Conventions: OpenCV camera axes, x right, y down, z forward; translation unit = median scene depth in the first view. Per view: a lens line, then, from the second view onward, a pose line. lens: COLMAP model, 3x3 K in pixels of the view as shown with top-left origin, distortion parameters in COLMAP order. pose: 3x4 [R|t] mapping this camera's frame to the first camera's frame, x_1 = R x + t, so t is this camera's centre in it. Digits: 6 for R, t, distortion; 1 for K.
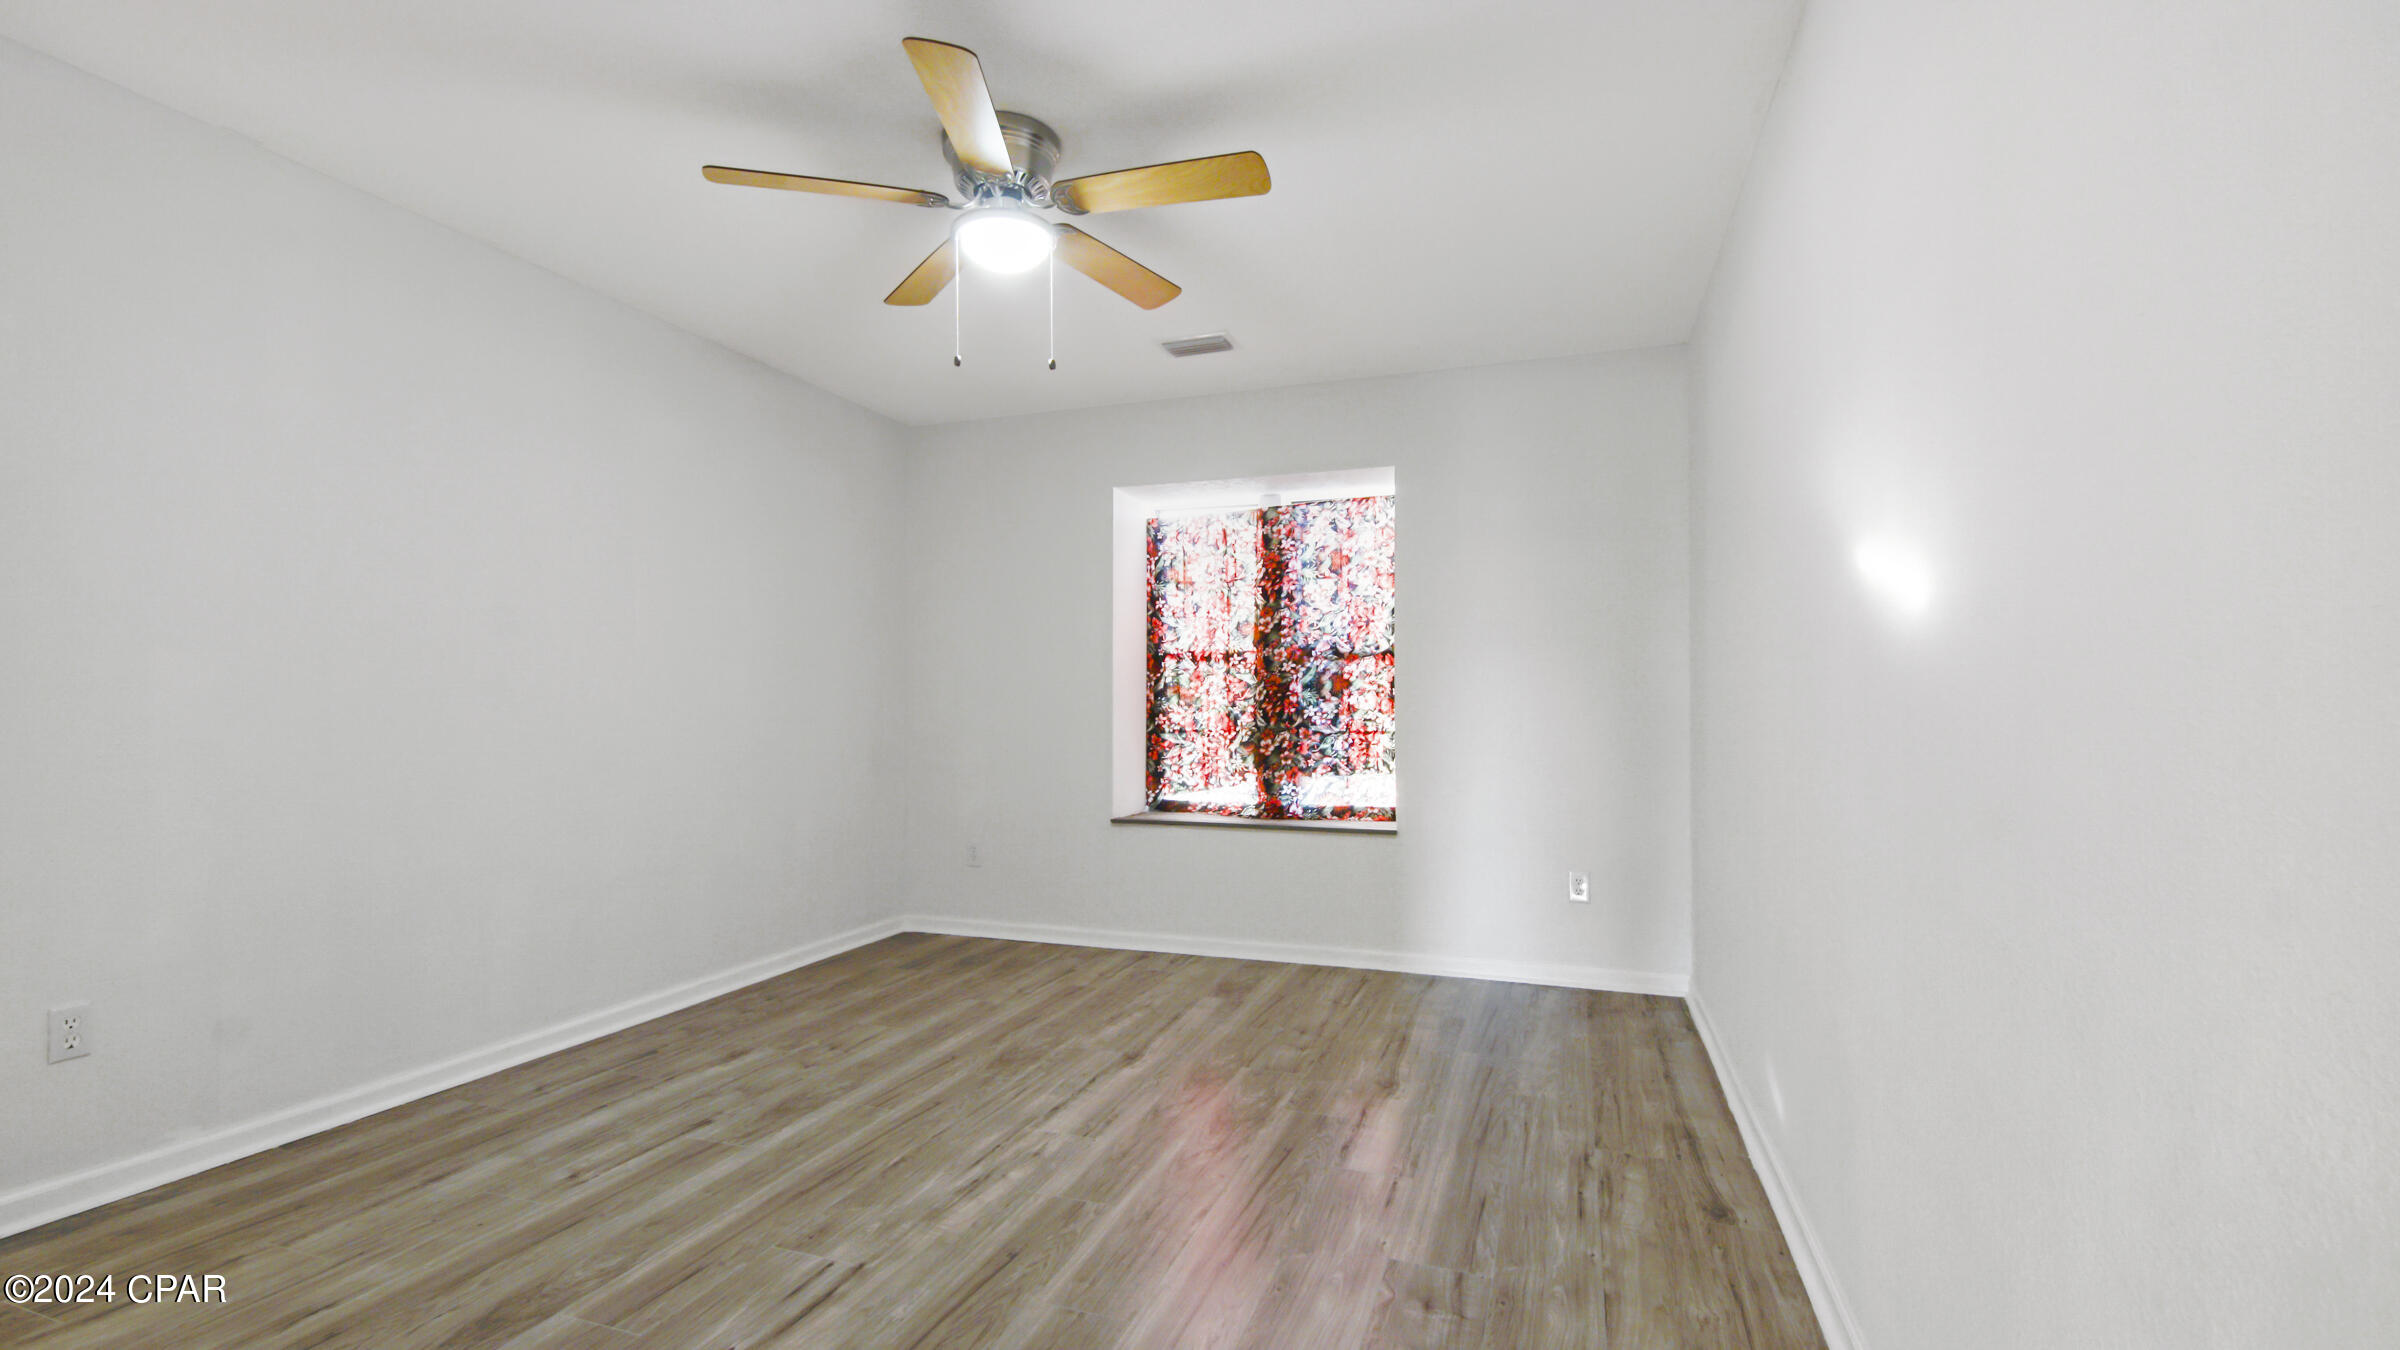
lens RADIAL K [[1080.3, 0, 1200.0], [0, 1080.3, 675.0], [0, 0, 1]] dist [0.002199, 0.000024]
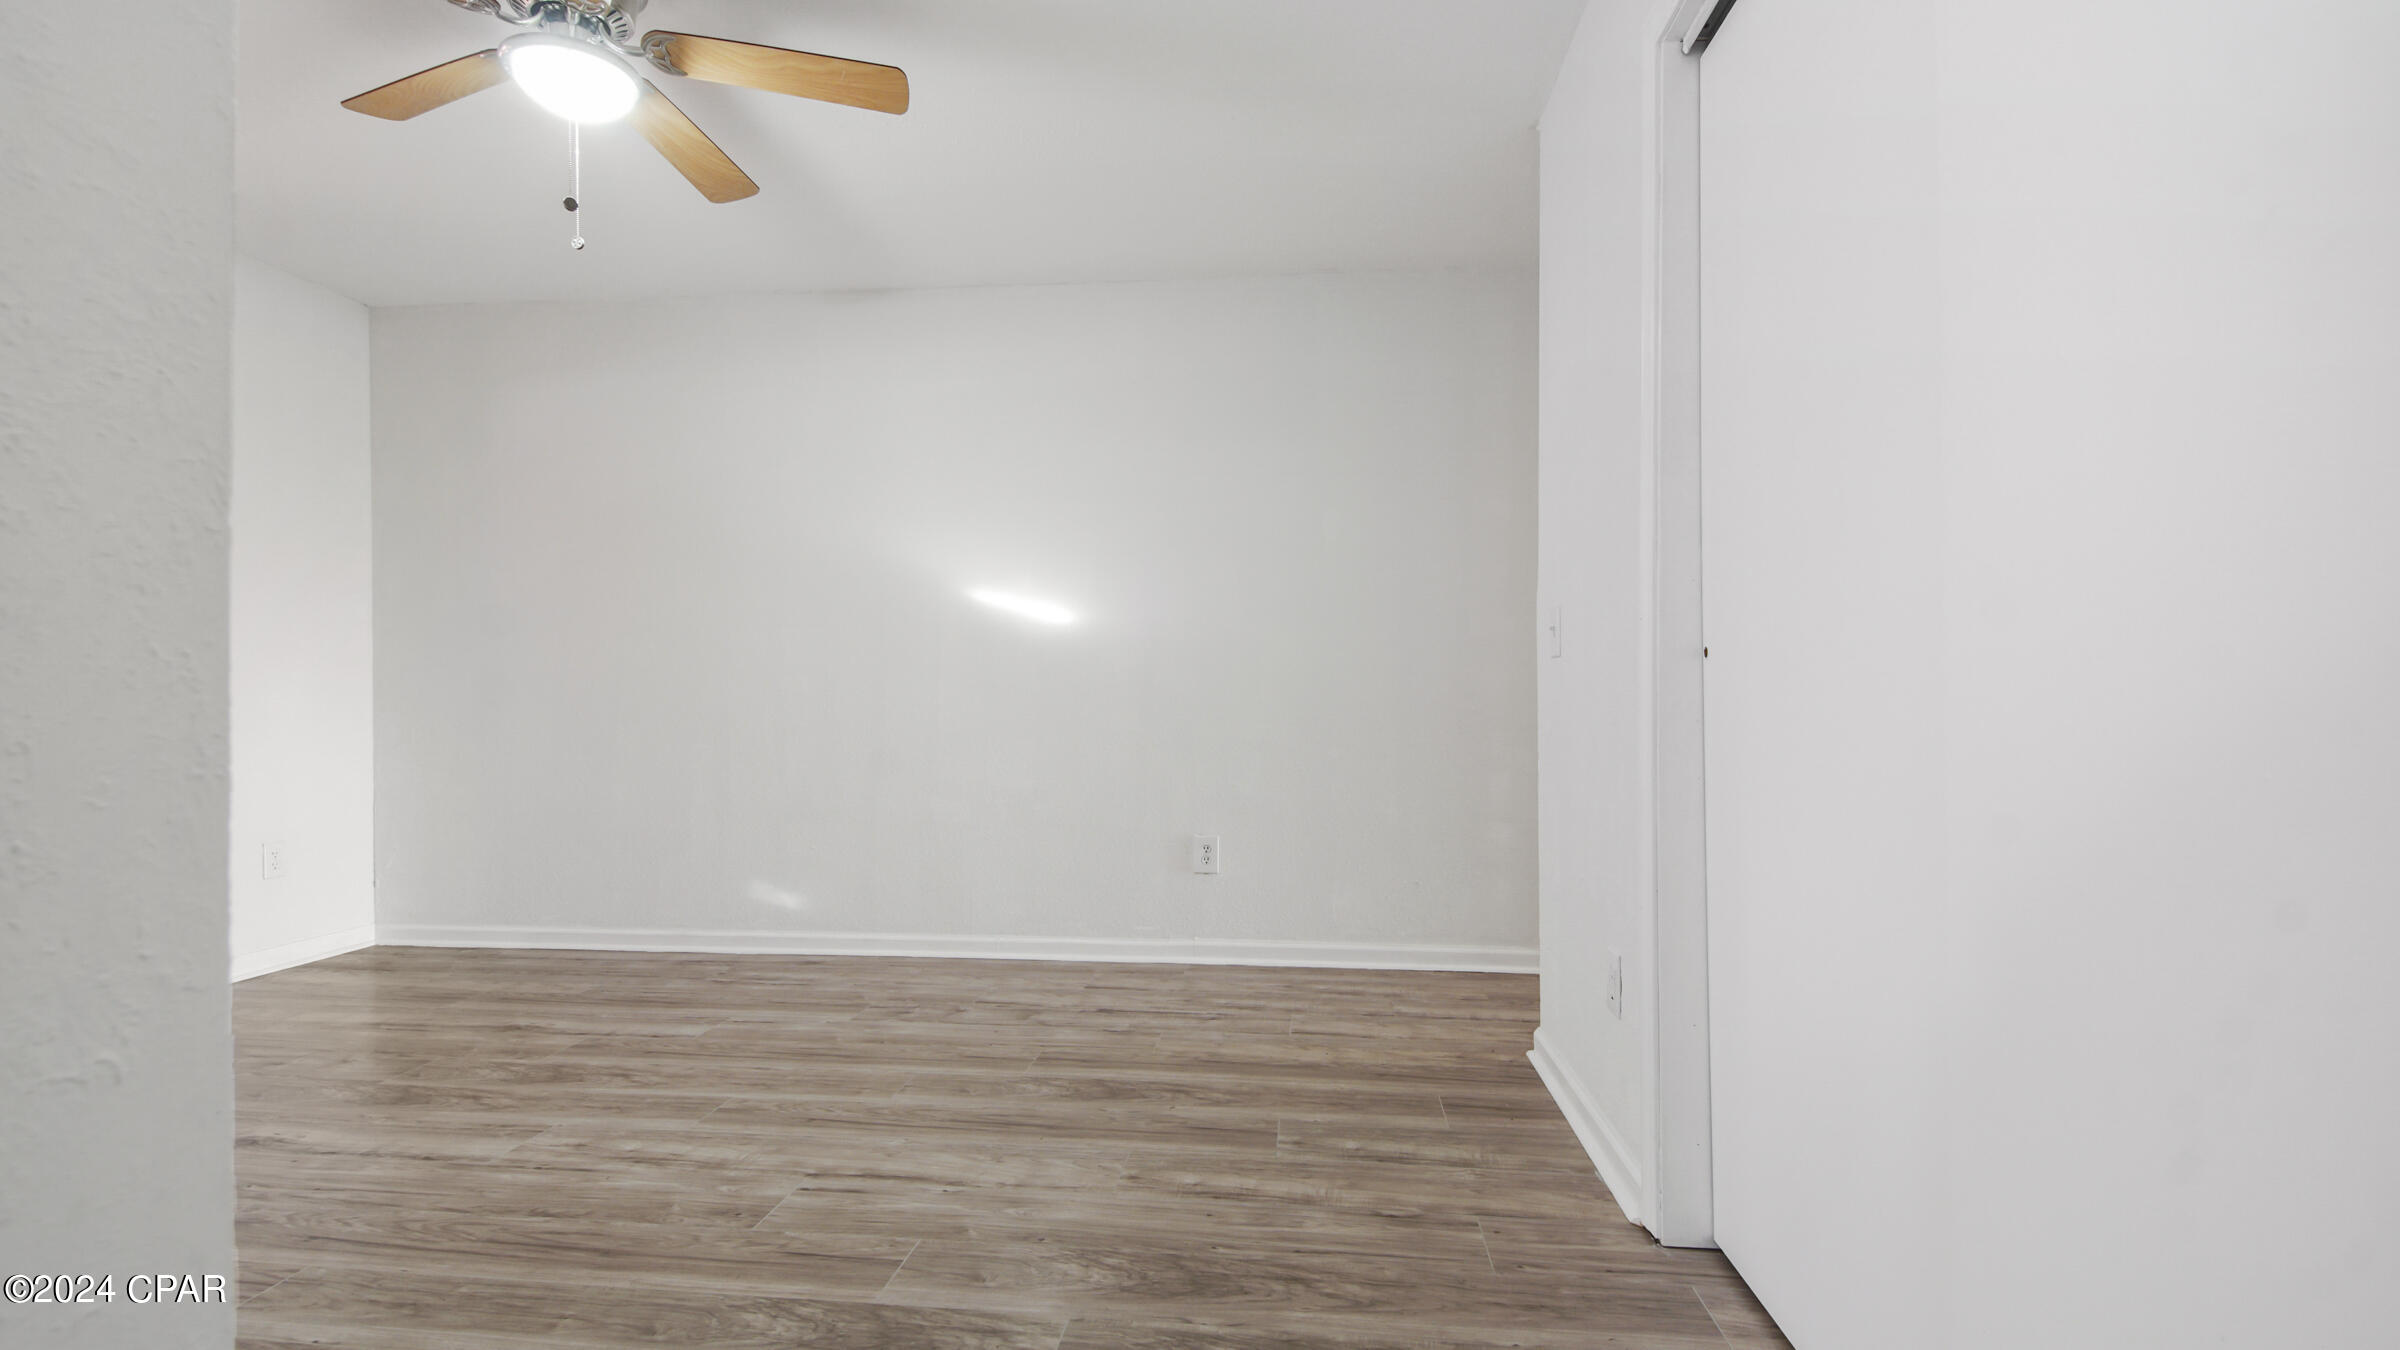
lens RADIAL K [[1080.3, 0, 1200.0], [0, 1080.3, 675.0], [0, 0, 1]] dist [0.002199, 0.000024]
pose [[-0.223053, 0.008878, 0.974766, -1.400231], [-0.015652, 0.999797, -0.012688, 0.068479], [-0.974681, -0.018087, -0.222869, 0.860985]]
